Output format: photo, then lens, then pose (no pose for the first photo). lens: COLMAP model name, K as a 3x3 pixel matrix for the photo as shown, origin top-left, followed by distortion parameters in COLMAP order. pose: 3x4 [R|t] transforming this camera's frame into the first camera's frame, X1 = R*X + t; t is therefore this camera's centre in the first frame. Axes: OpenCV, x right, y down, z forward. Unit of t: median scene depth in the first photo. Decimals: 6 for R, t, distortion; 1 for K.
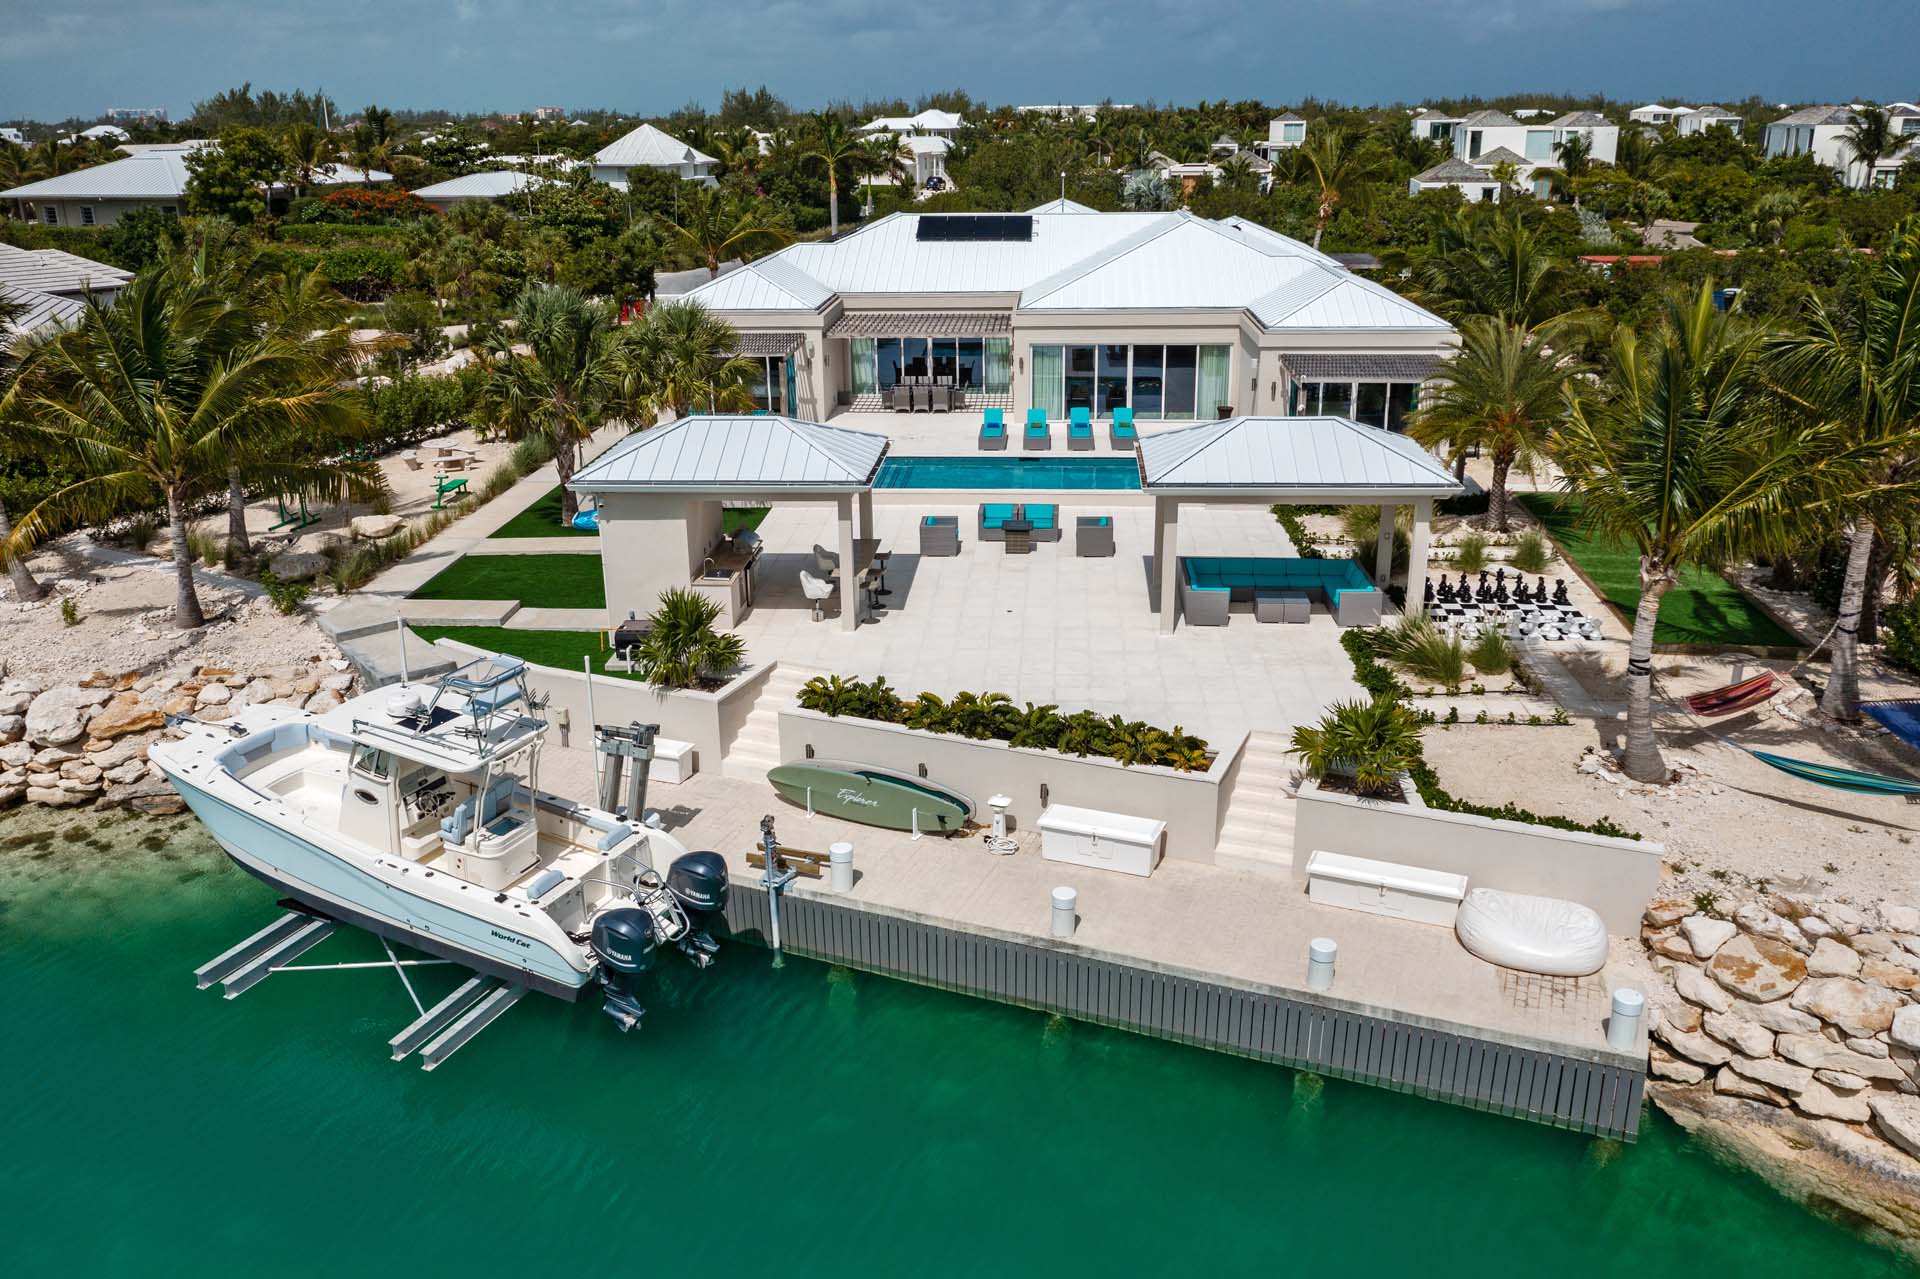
lens RADIAL K [[1511.9, 0, 961.5], [0, 1511.9, 643.9], [0, 0, 1]] dist [-0.017196, -0.010465]
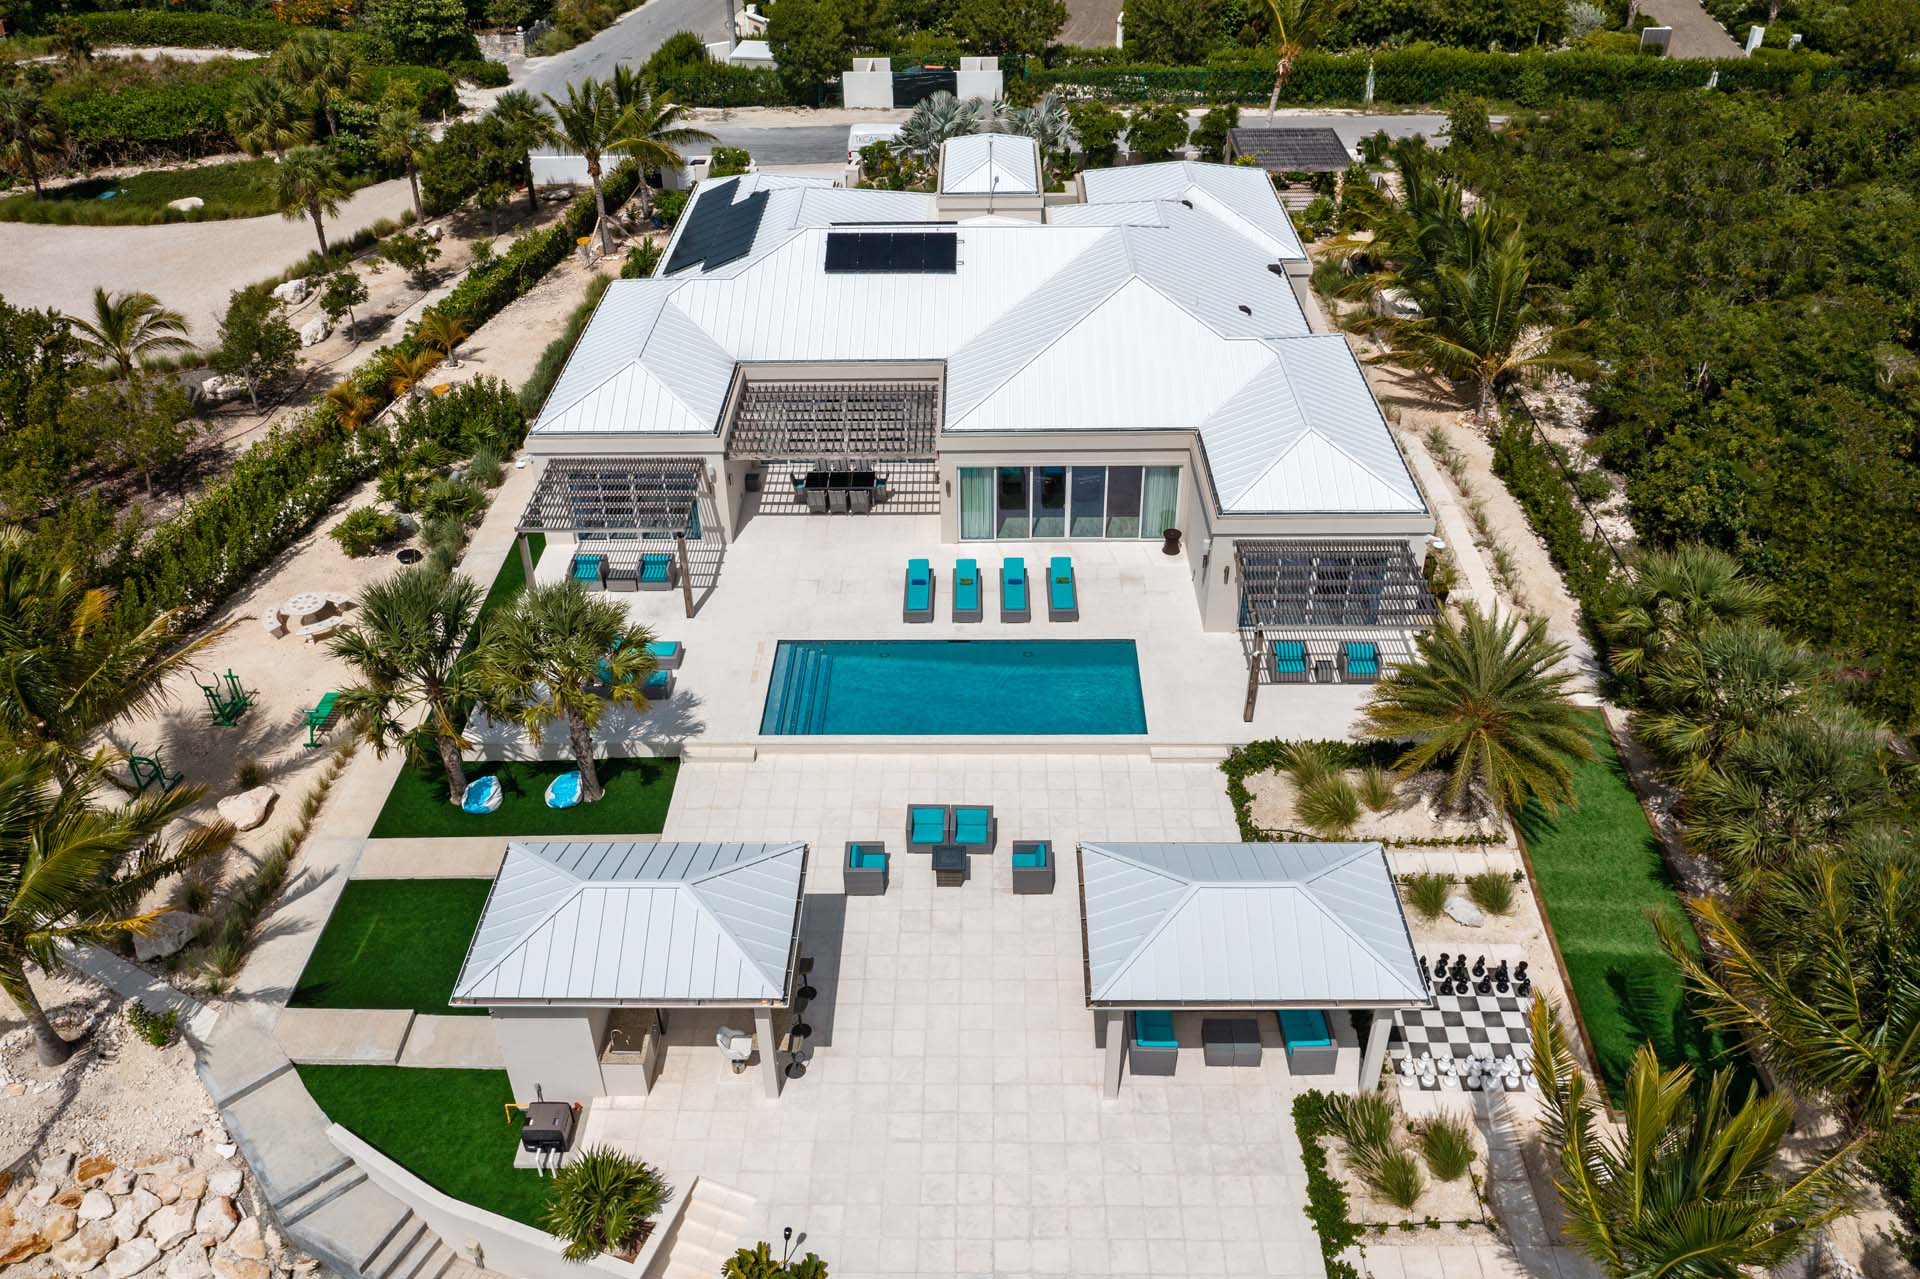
lens RADIAL K [[1511.9, 0, 959.0], [0, 1511.9, 643.6], [0, 0, 1]] dist [-0.017196, -0.010465]
pose [[0.998777, -0.028988, 0.040061, 0.010018], [0.017203, 0.963234, 0.268113, -0.466620], [-0.046360, -0.267096, 0.962554, 0.149540]]
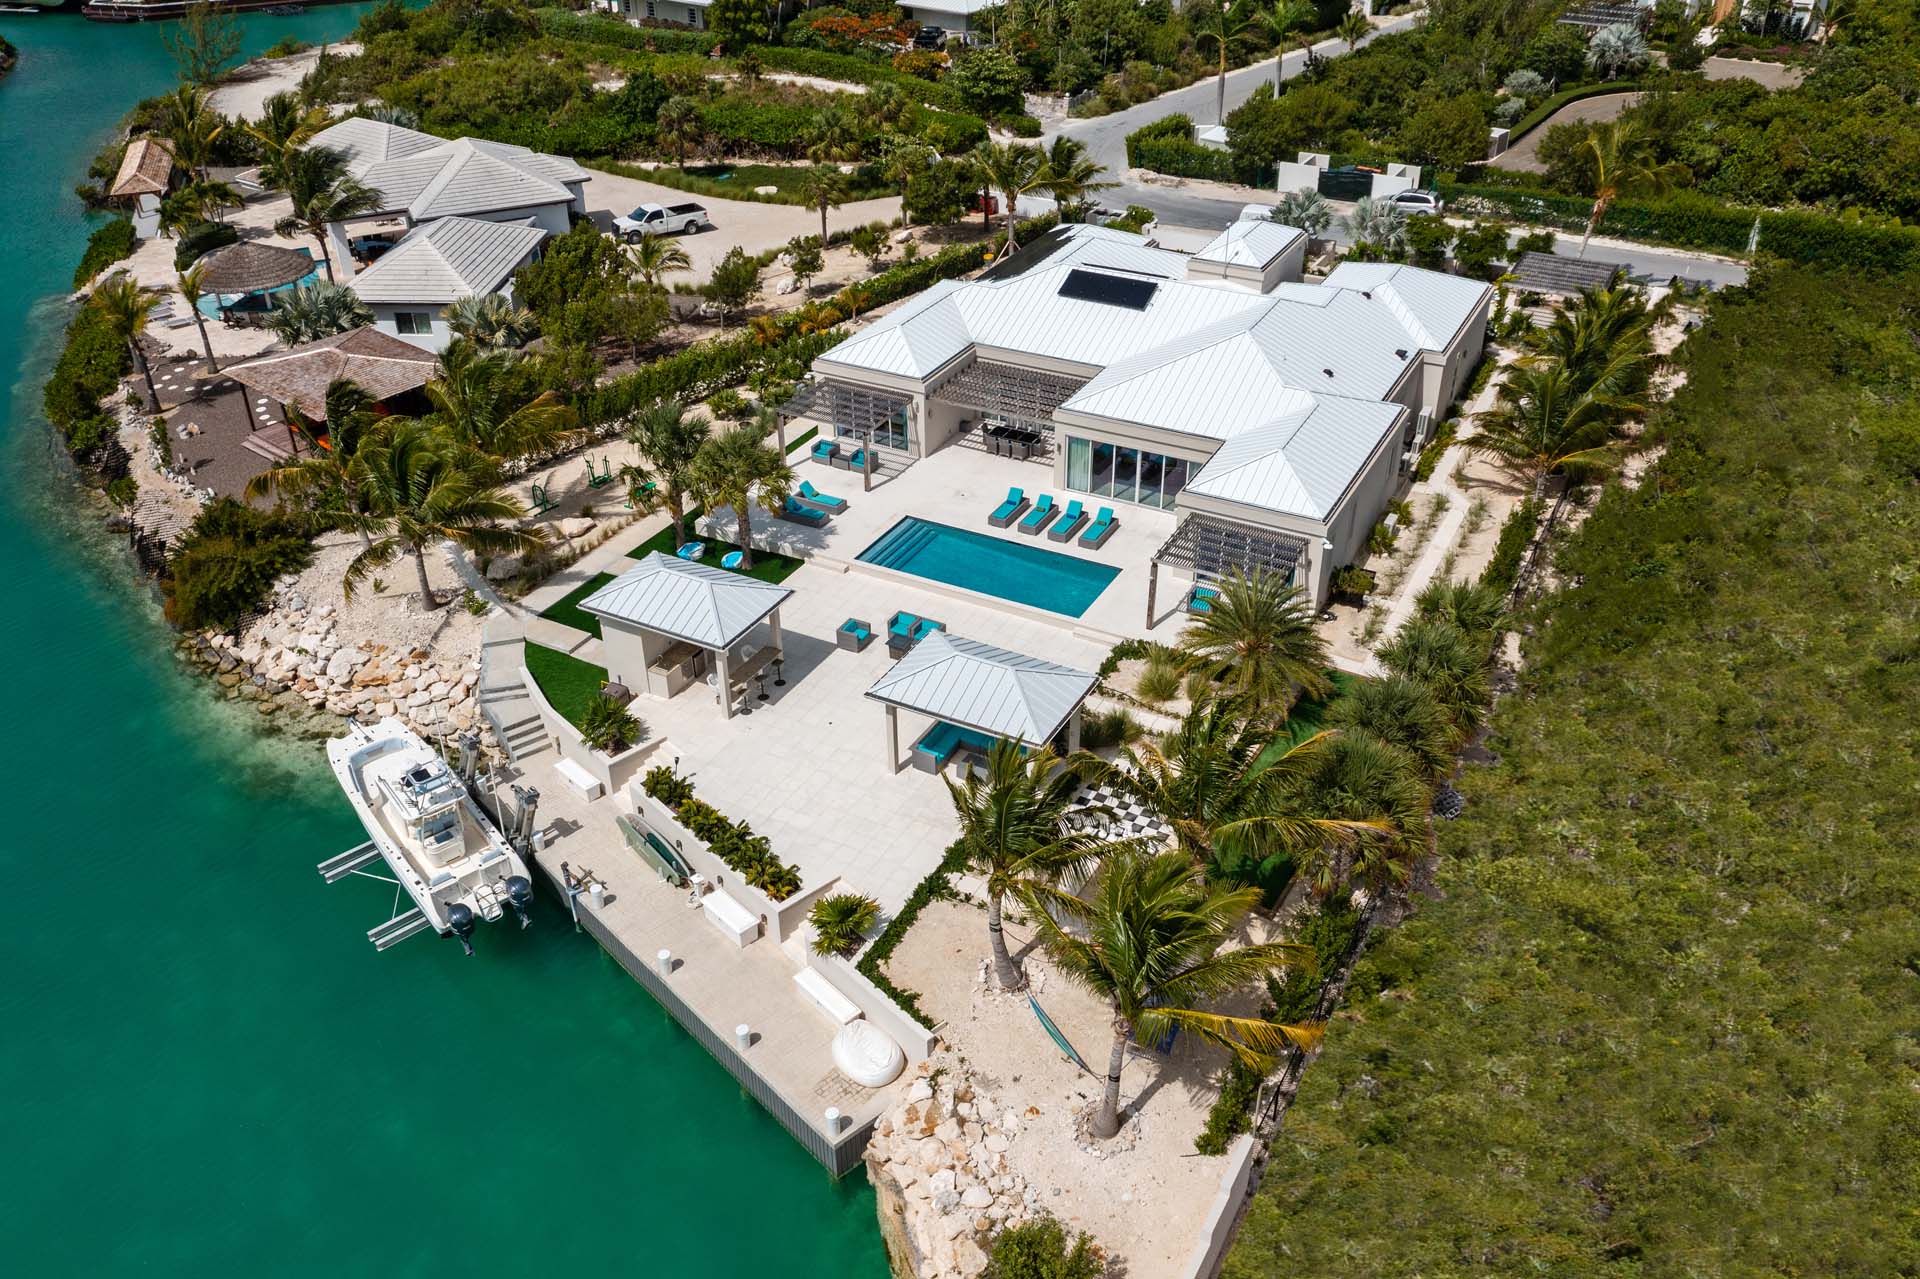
lens RADIAL K [[1511.9, 0, 956.9], [0, 1511.9, 645.1], [0, 0, 1]] dist [-0.017196, -0.010465]
pose [[0.907892, 0.227544, -0.352075, 0.629307], [-0.138787, 0.955652, 0.259746, -0.482128], [0.395564, -0.186958, 0.899208, -0.319110]]
